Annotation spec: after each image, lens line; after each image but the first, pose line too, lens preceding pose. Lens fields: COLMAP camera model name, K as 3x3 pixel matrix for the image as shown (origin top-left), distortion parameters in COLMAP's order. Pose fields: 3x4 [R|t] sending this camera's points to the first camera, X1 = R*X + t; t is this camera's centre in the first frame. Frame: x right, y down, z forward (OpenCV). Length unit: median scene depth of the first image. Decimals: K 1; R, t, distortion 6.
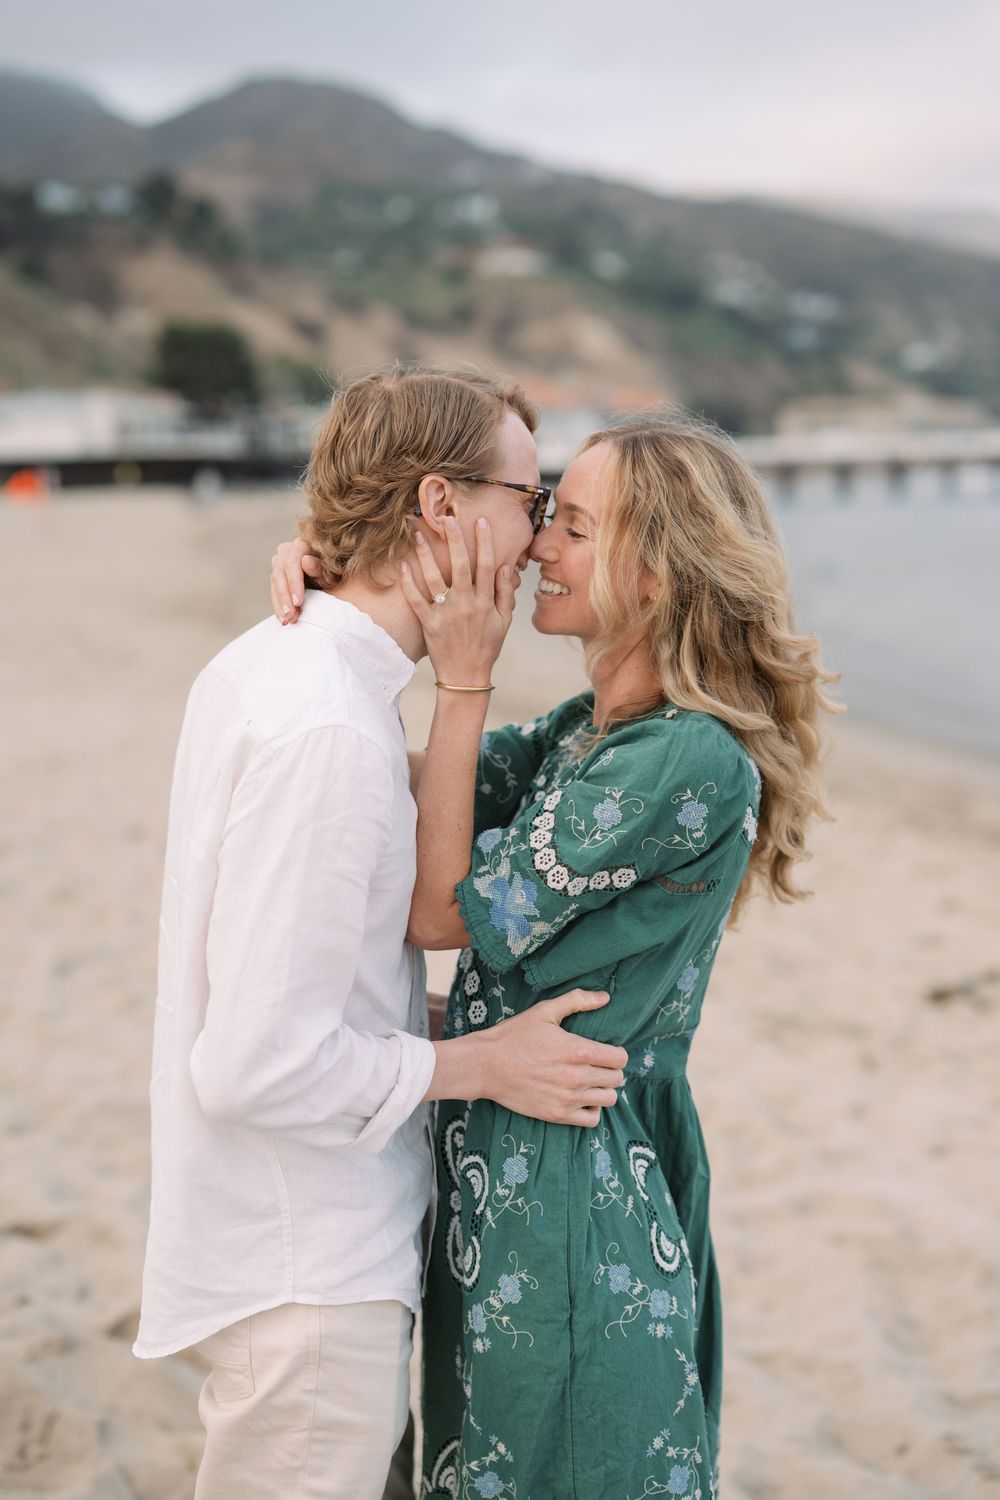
lens RADIAL K [[2249.4, 0, 500.0], [0, 2249.4, 750.0], [0, 0, 1]] dist [-0.038911, -0.044444]
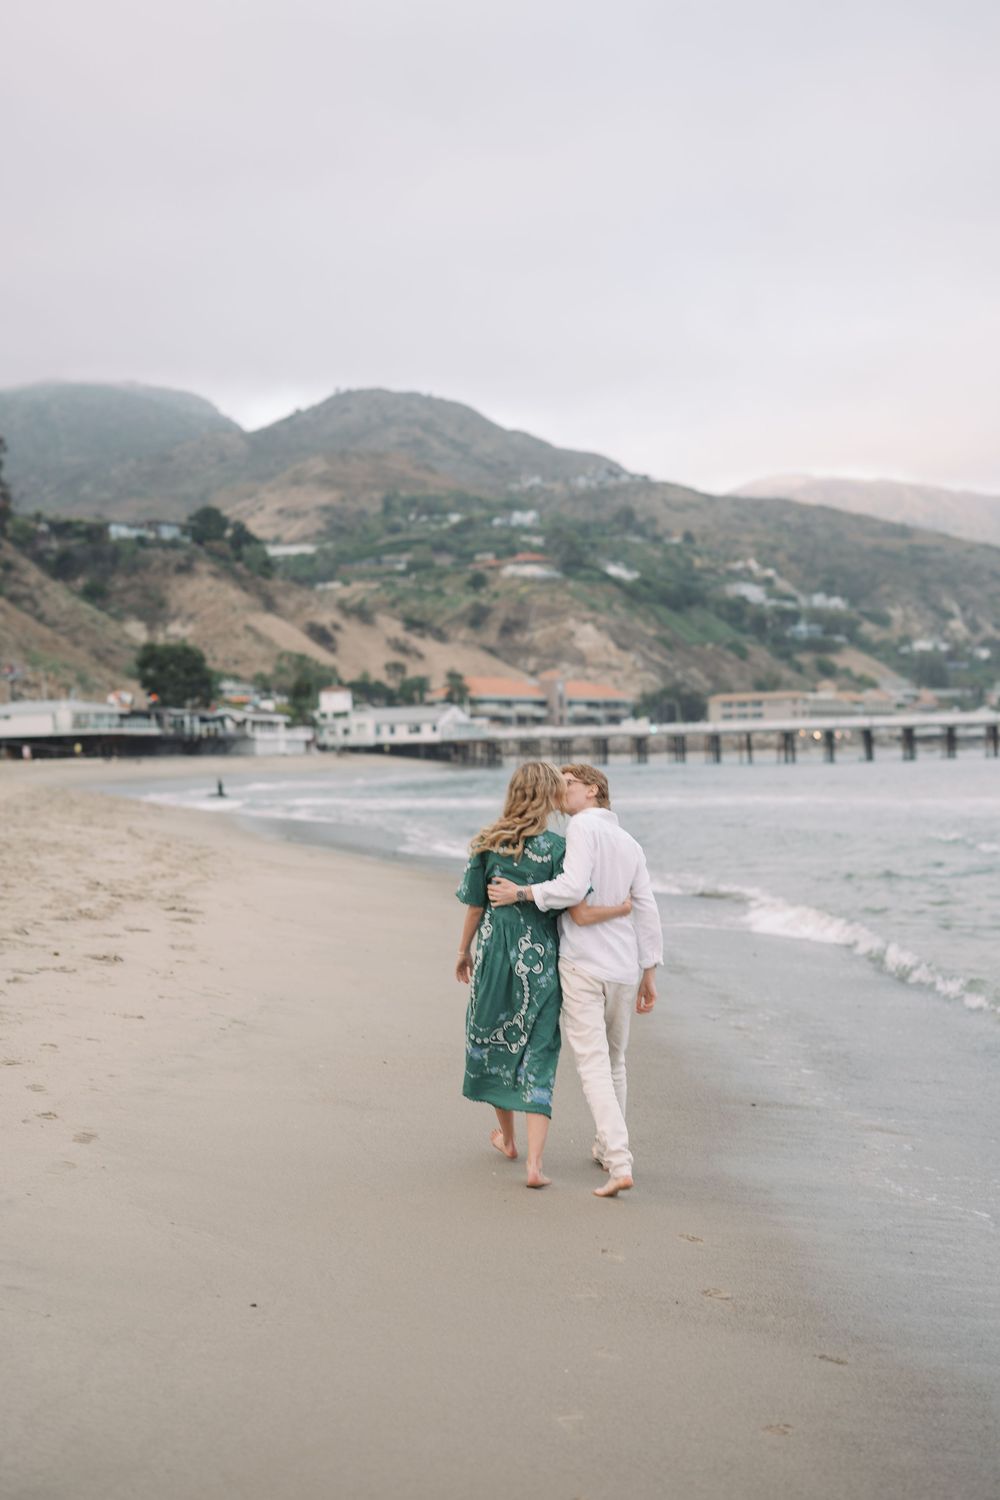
lens RADIAL K [[2249.4, 0, 500.0], [0, 2249.4, 750.0], [0, 0, 1]] dist [-0.038911, -0.044444]
pose [[0.998521, -0.005917, -0.054041, 0.056947], [-0.000842, 0.992258, -0.124194, 0.020044], [0.054358, 0.124055, 0.990785, -0.147984]]
